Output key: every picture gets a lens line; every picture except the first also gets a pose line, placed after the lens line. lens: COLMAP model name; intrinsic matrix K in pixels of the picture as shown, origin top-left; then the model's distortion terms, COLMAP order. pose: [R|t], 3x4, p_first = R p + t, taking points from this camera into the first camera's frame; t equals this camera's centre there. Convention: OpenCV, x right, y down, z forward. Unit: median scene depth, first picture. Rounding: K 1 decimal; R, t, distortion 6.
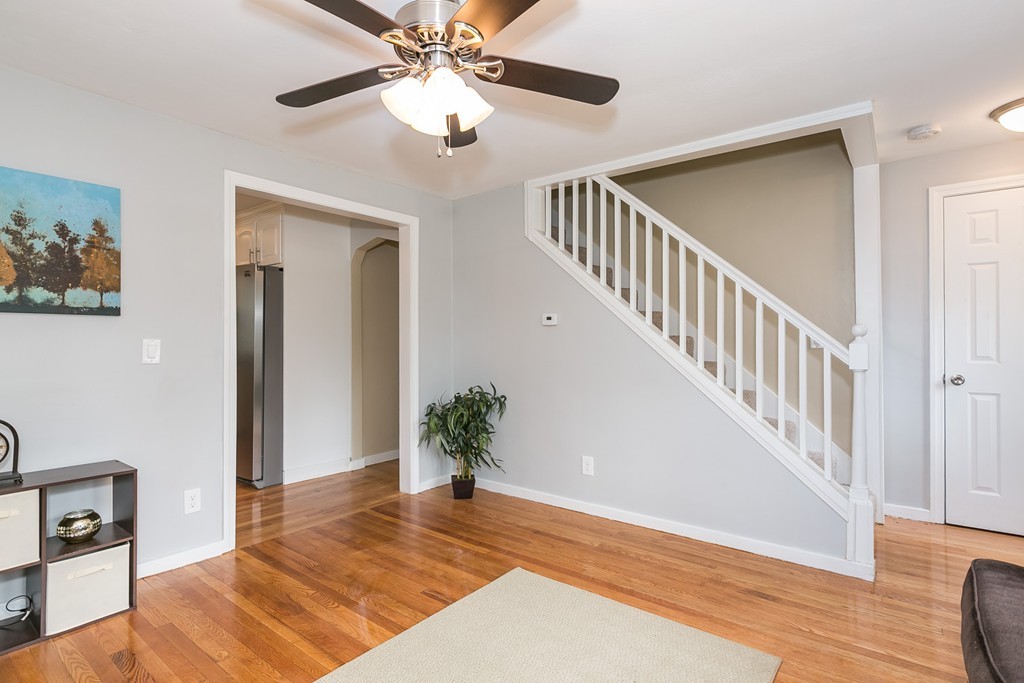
lens RADIAL K [[513.0, 0, 509.6], [0, 513.0, 343.9], [0, 0, 1]] dist [-0.003338, -0.000255]
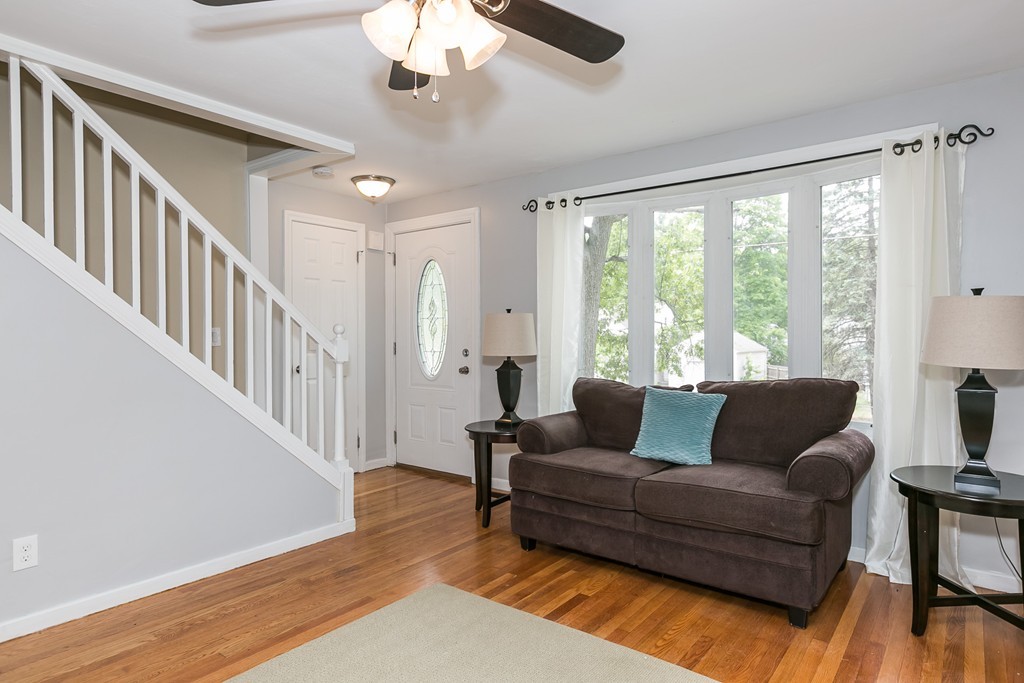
lens RADIAL K [[579.8, 0, 515.4], [0, 579.8, 344.4], [0, 0, 1]] dist [0.002722, -0.001322]
pose [[-0.006261, -0.008595, 0.999943, -0.726552], [0.012988, 0.999878, 0.008675, 0.003743], [-0.999896, 0.013041, -0.006148, 0.632549]]
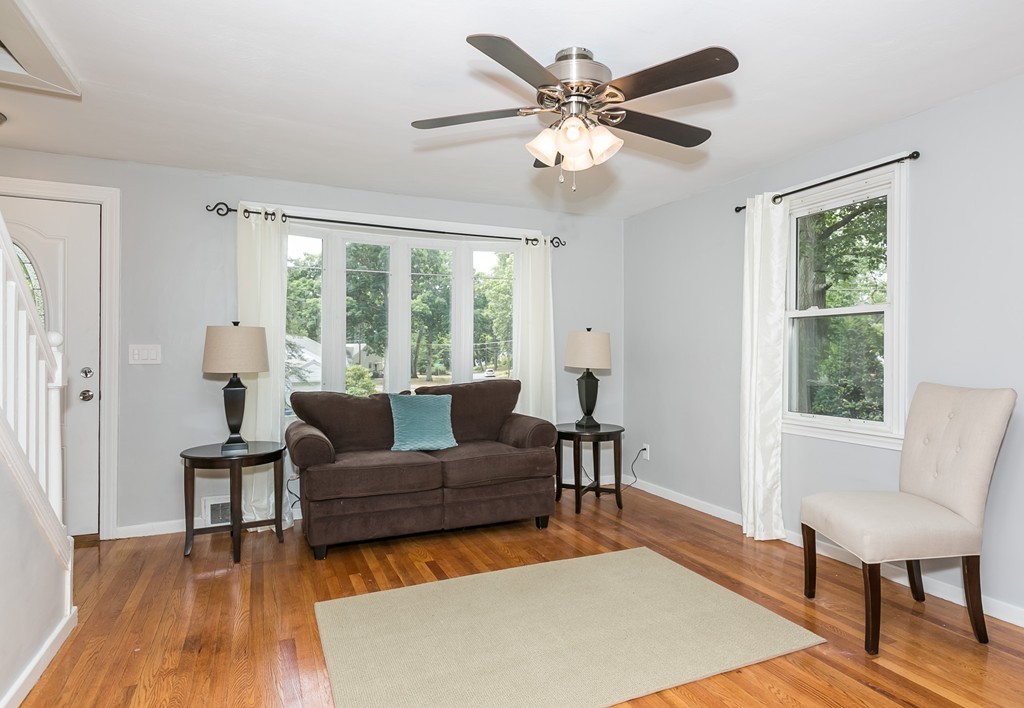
lens RADIAL K [[582.8, 0, 517.3], [0, 582.8, 348.6], [0, 0, 1]] dist [0.010753, 0.001152]
pose [[-0.884299, 0.002953, 0.466912, -0.461083], [0.006318, 0.999964, 0.005641, -0.014940], [-0.466878, 0.007939, -0.884286, 1.591964]]
